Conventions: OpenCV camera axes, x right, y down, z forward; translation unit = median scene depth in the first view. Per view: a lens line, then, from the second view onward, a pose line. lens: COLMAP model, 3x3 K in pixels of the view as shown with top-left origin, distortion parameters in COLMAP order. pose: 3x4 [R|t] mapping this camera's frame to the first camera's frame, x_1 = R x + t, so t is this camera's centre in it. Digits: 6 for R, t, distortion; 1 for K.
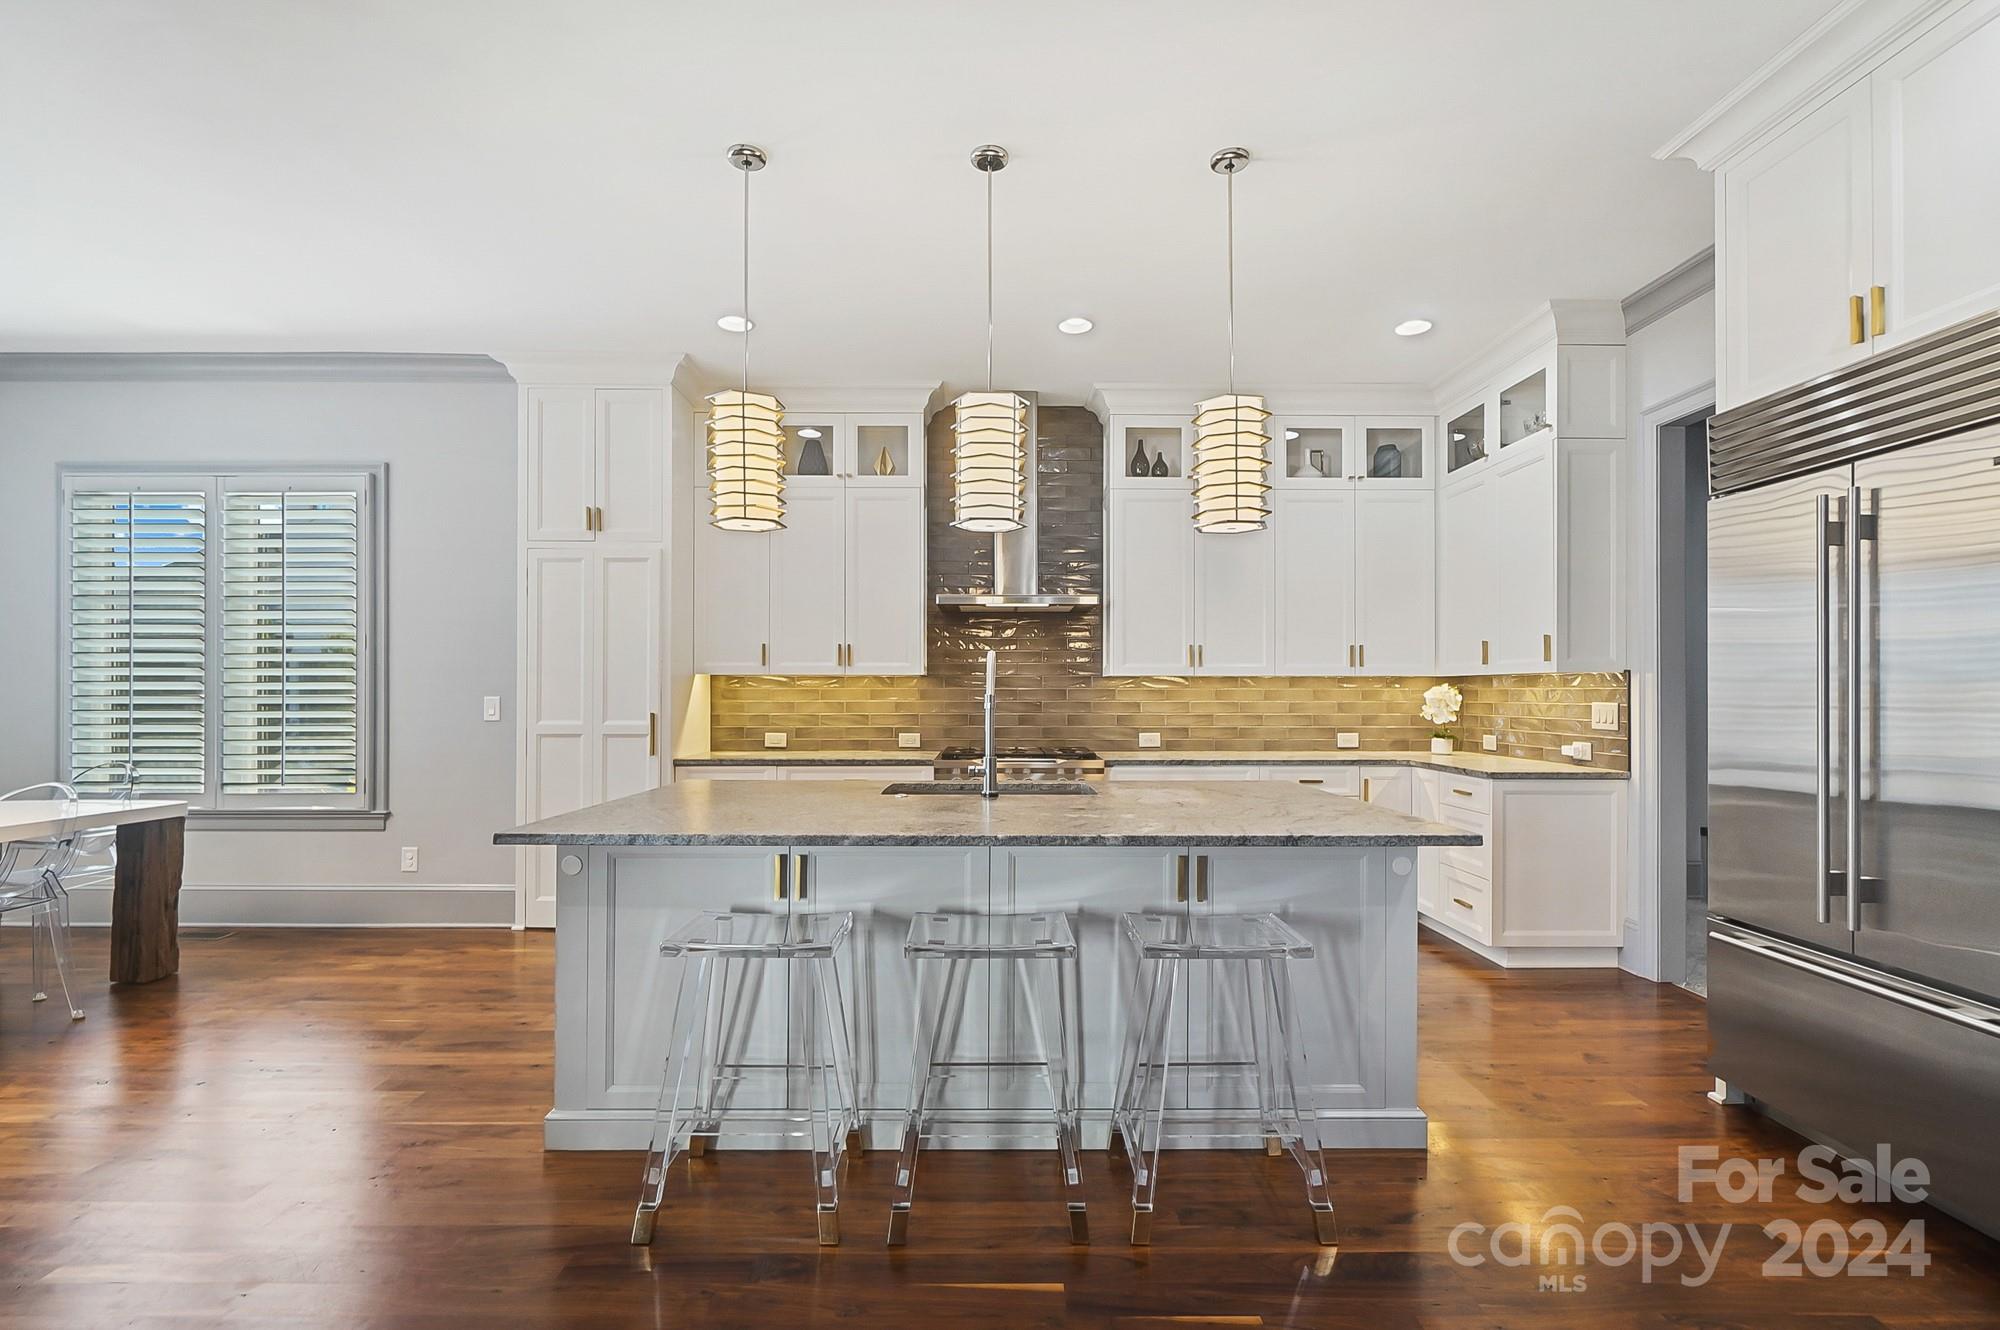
lens RADIAL K [[878.1, 0, 995.2], [0, 878.1, 685.7], [0, 0, 1]] dist [0.002629, -0.004287]
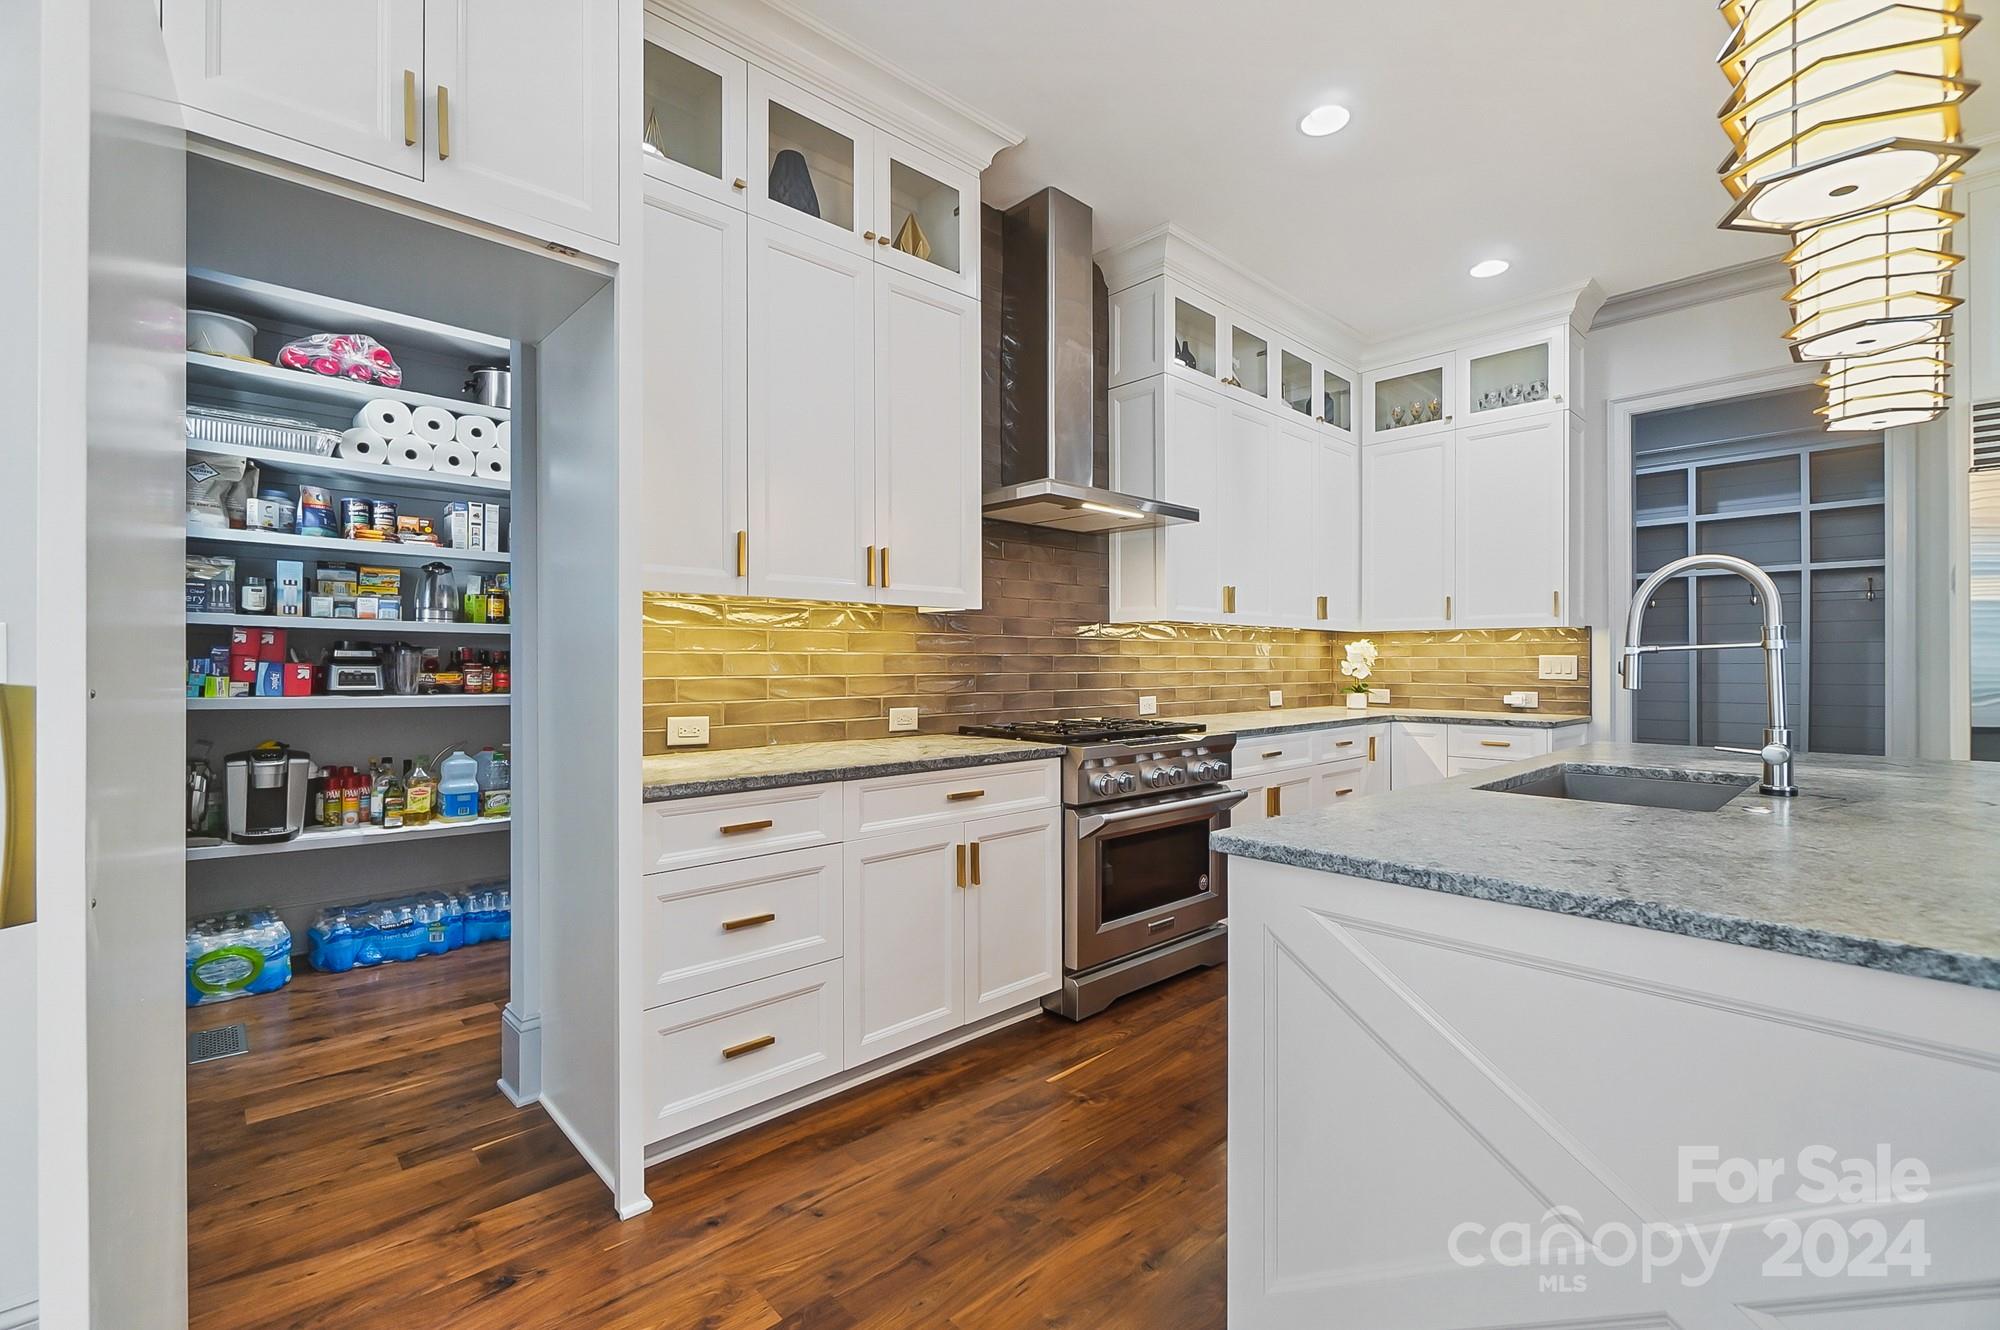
lens RADIAL K [[878.1, 0, 998.1], [0, 878.1, 661.0], [0, 0, 1]] dist [0.002629, -0.004287]
pose [[0.732191, 0.000797, 0.681099, -0.475932], [-0.005220, 0.999977, 0.004442, 0.020327], [-0.681079, -0.006807, 0.732178, 0.535750]]
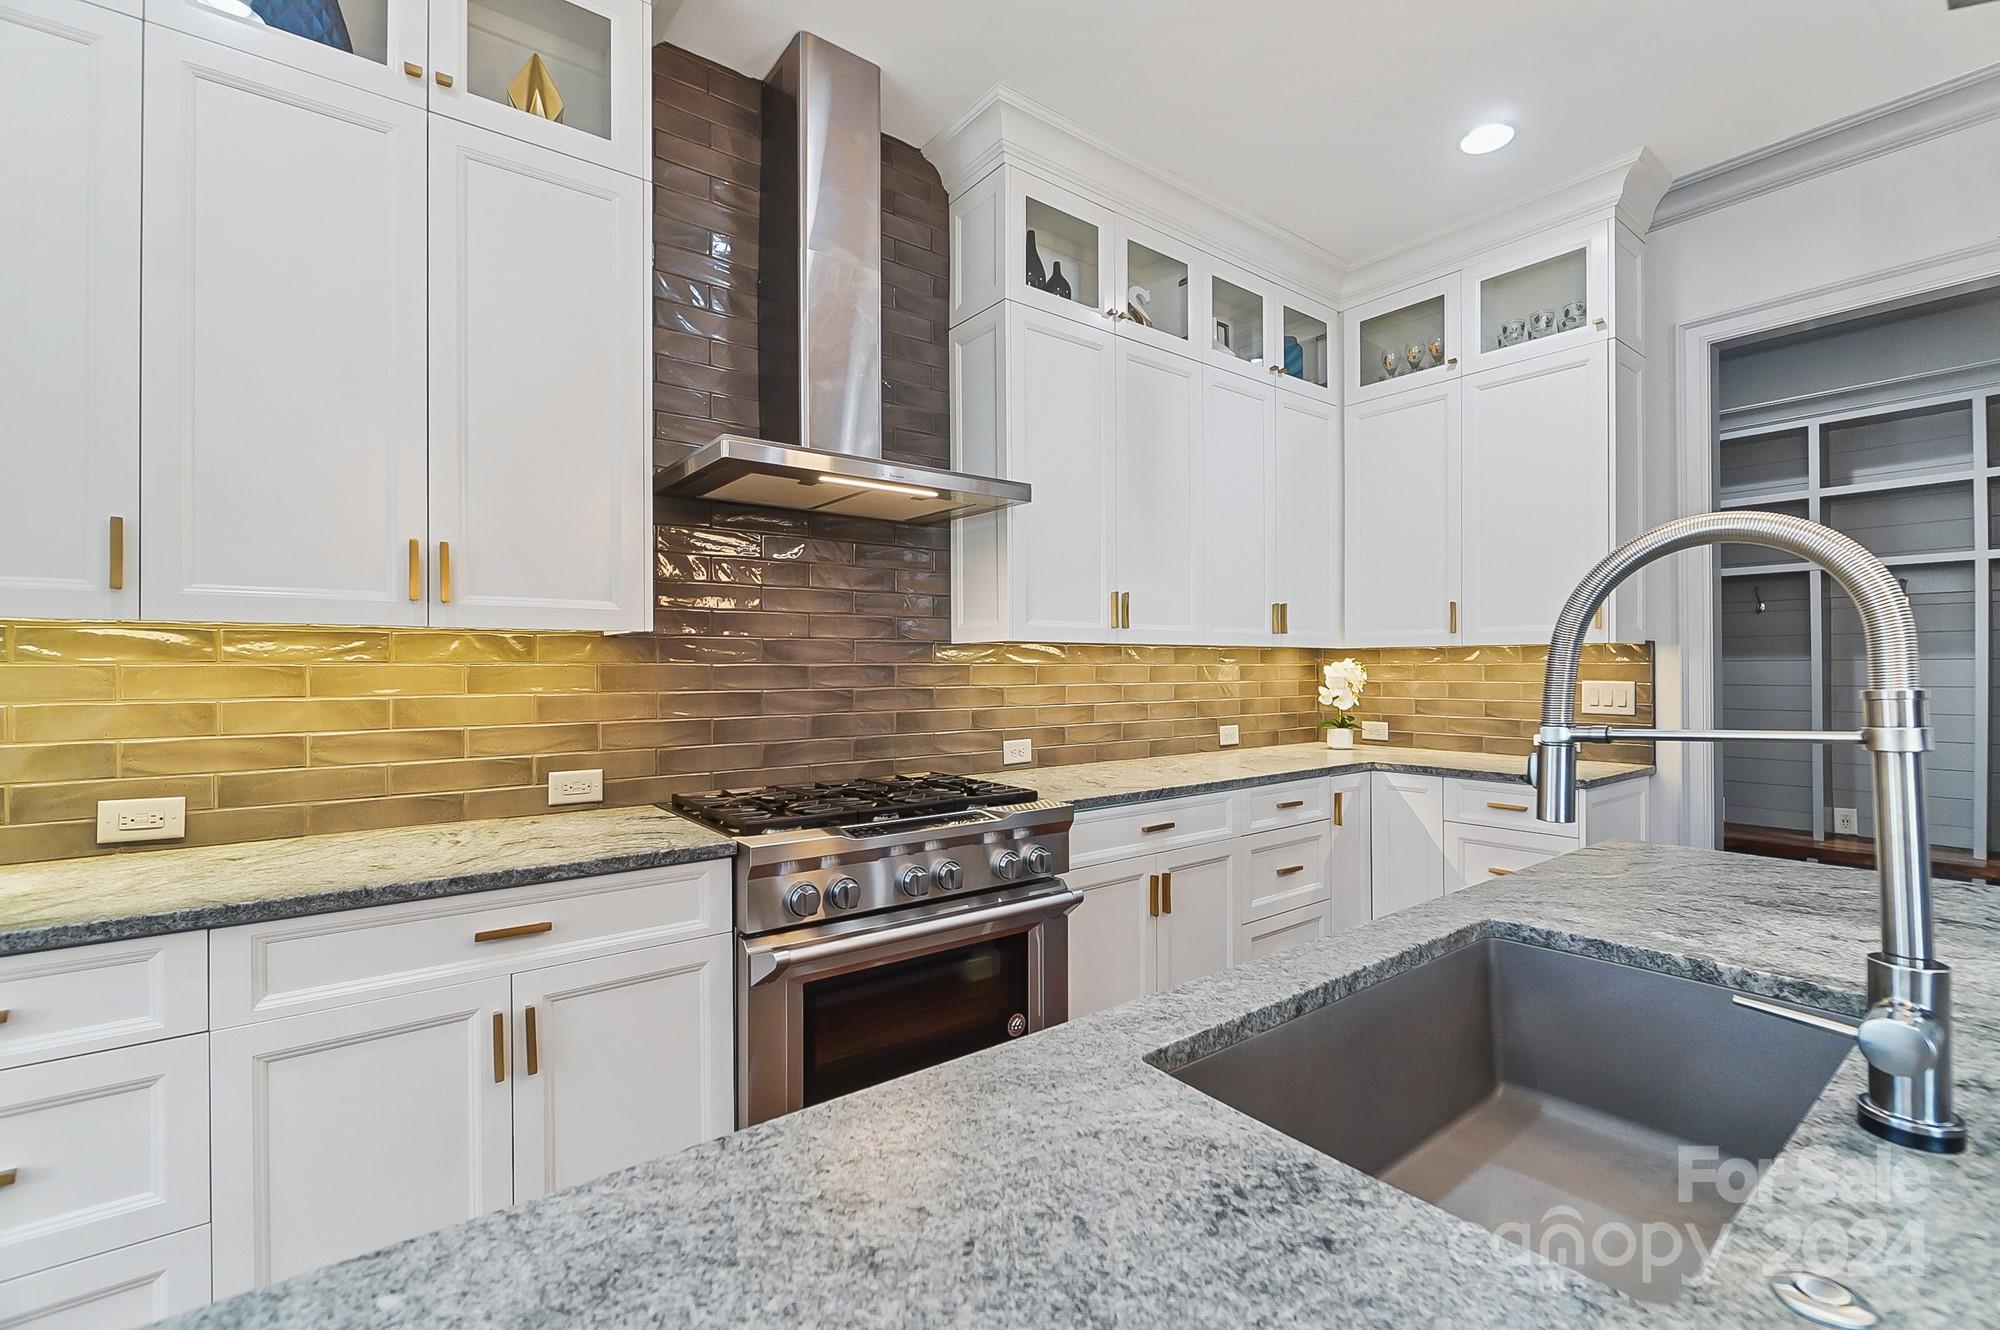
lens RADIAL K [[878.1, 0, 1001.1], [0, 878.1, 663.9], [0, 0, 1]] dist [0.002629, -0.004287]
pose [[0.795357, -0.000100, 0.606142, -0.198284], [-0.000923, 0.999999, 0.001375, 0.002275], [-0.606141, -0.001653, 0.795355, 0.557943]]
